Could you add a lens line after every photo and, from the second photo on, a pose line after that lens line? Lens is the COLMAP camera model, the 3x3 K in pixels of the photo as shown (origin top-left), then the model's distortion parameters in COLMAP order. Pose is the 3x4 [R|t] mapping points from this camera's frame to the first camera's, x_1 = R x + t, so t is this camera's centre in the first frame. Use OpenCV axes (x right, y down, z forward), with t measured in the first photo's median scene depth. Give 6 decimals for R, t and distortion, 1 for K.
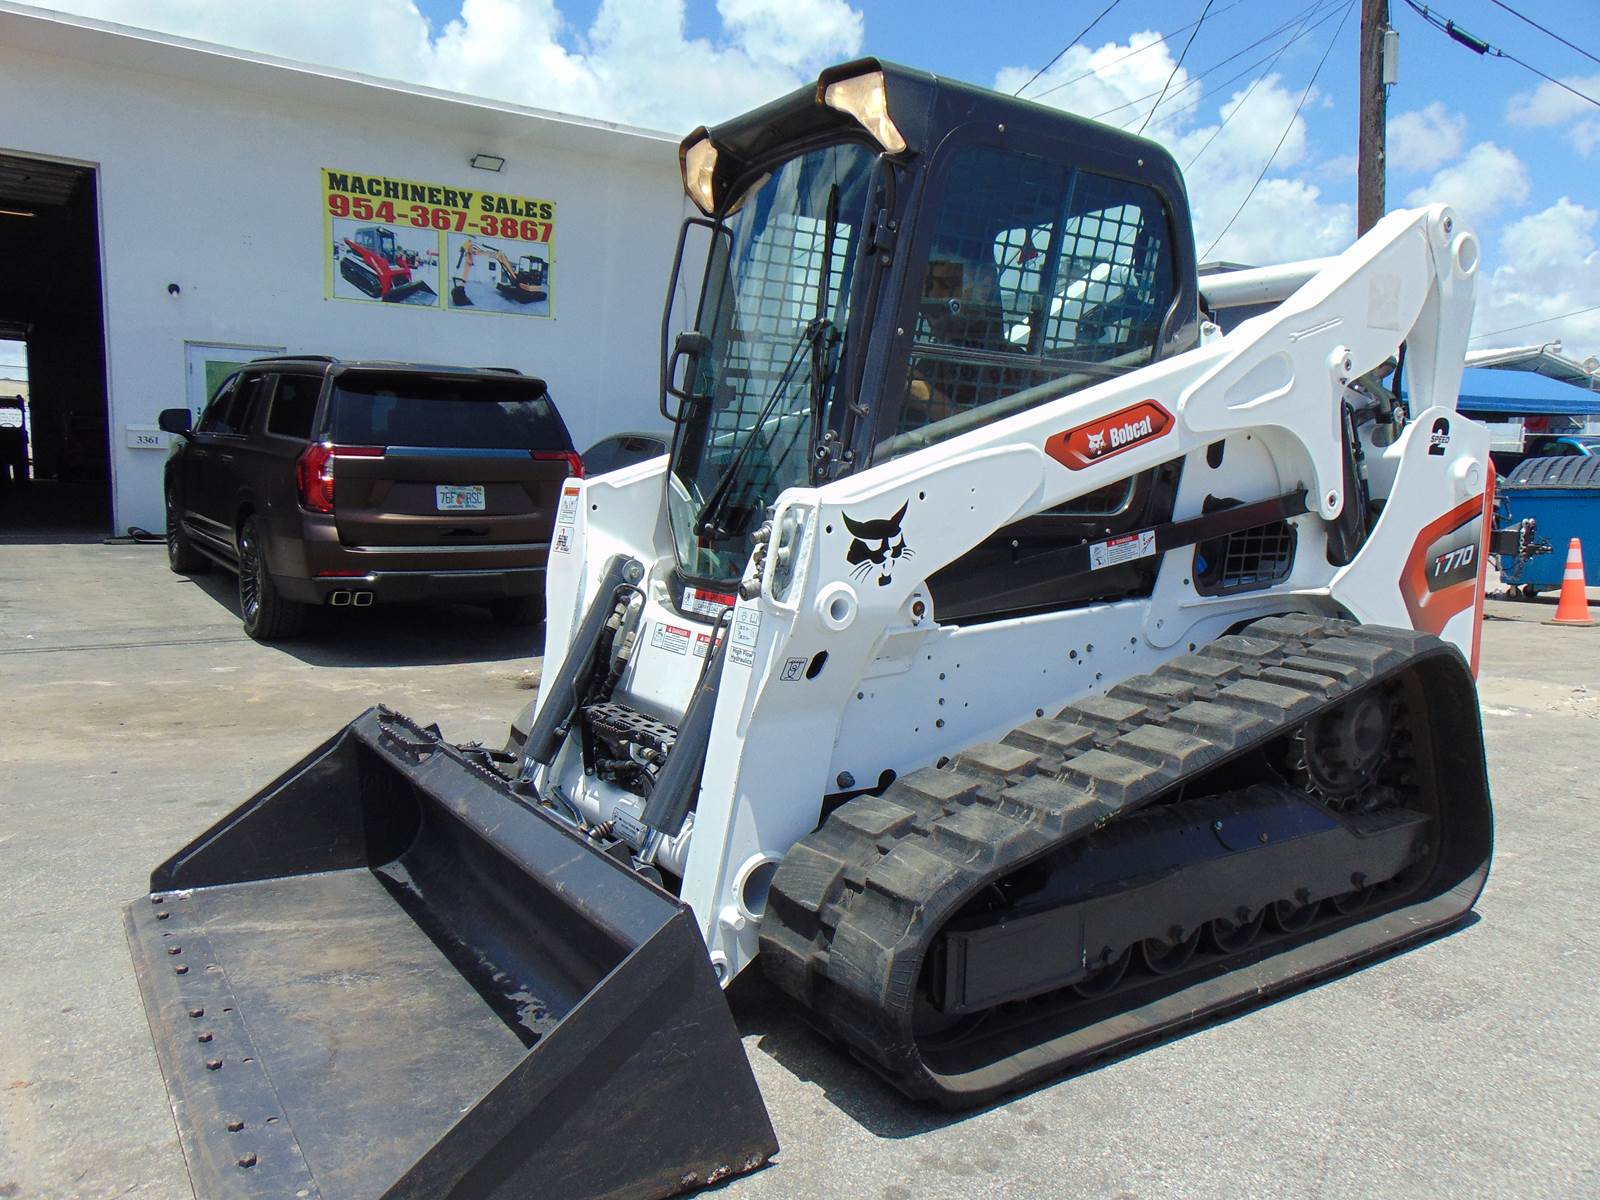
lens RADIAL K [[1192.0, 0, 800.6], [0, 1192.0, 599.0], [0, 0, 1]] dist [-0.016824, 0.050774]
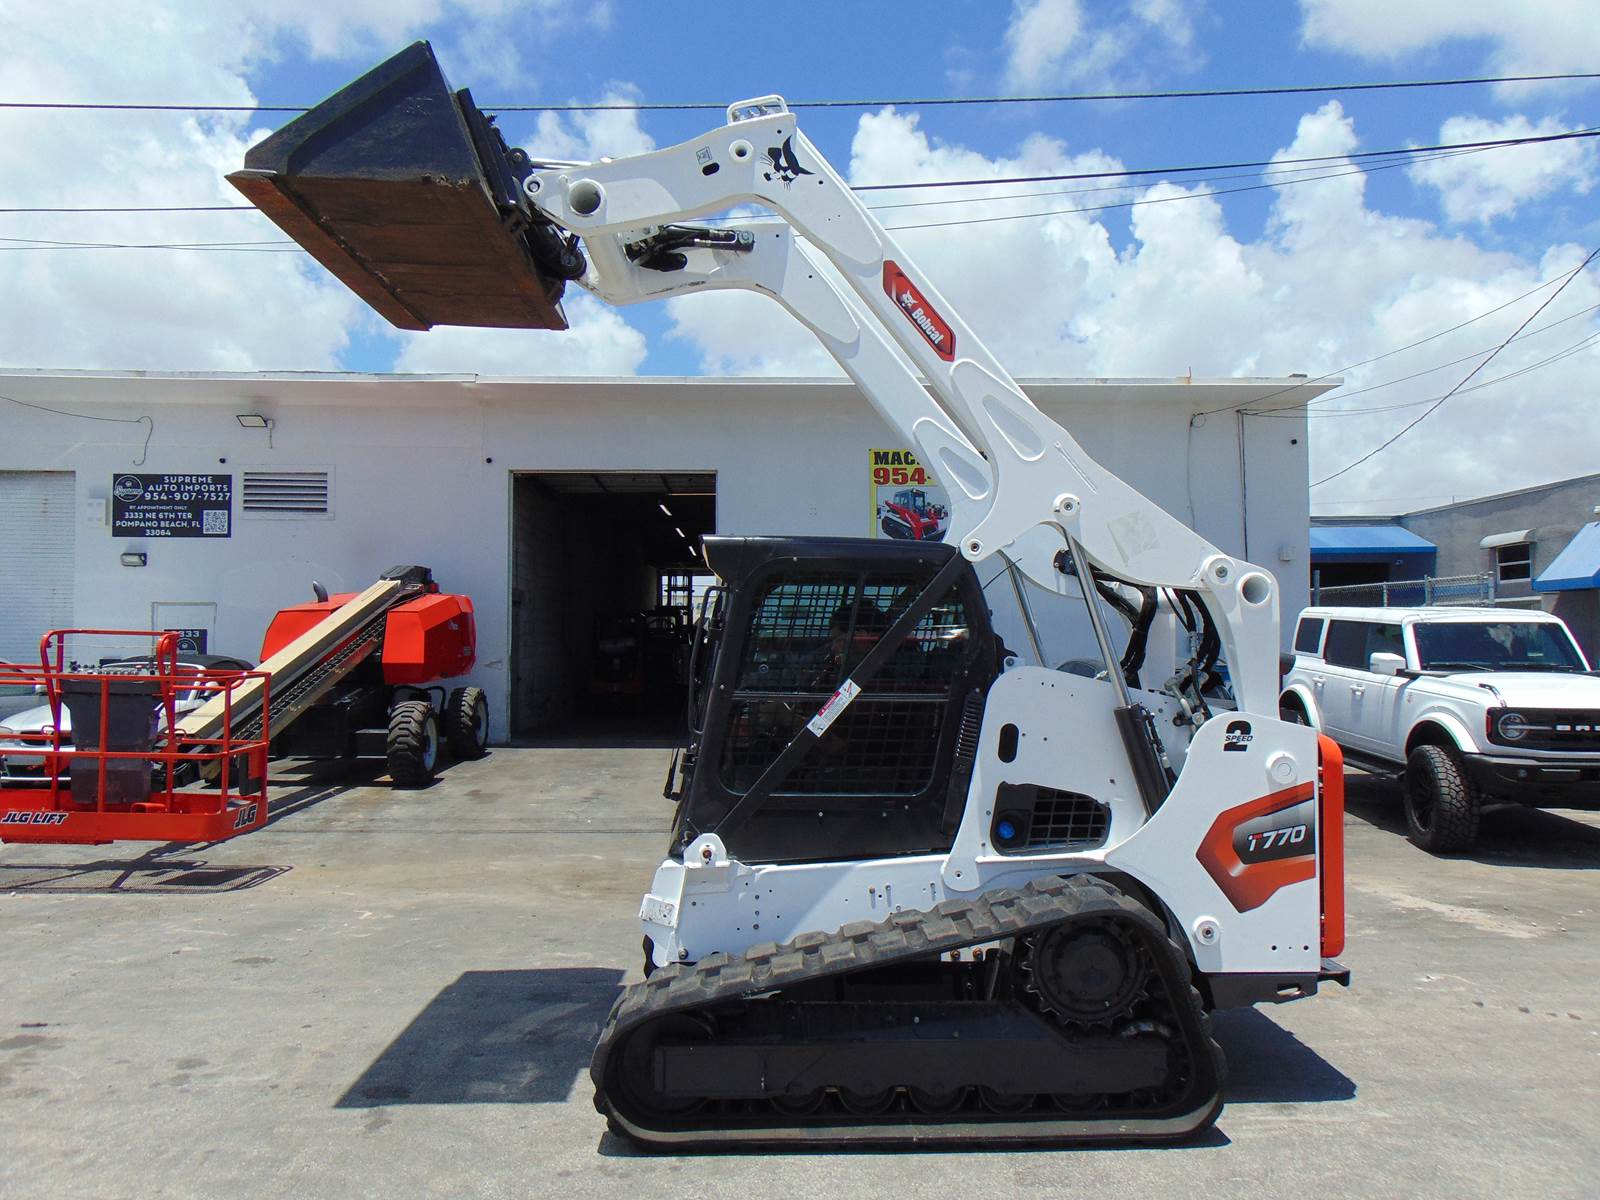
lens RADIAL K [[1192.0, 0, 803.3], [0, 1192.0, 597.9], [0, 0, 1]] dist [-0.016824, 0.050774]
pose [[0.847428, -0.042609, -0.529197, 0.816749], [-0.040569, 0.988663, -0.144568, -0.081588], [0.529358, 0.143980, 0.836092, -0.287556]]
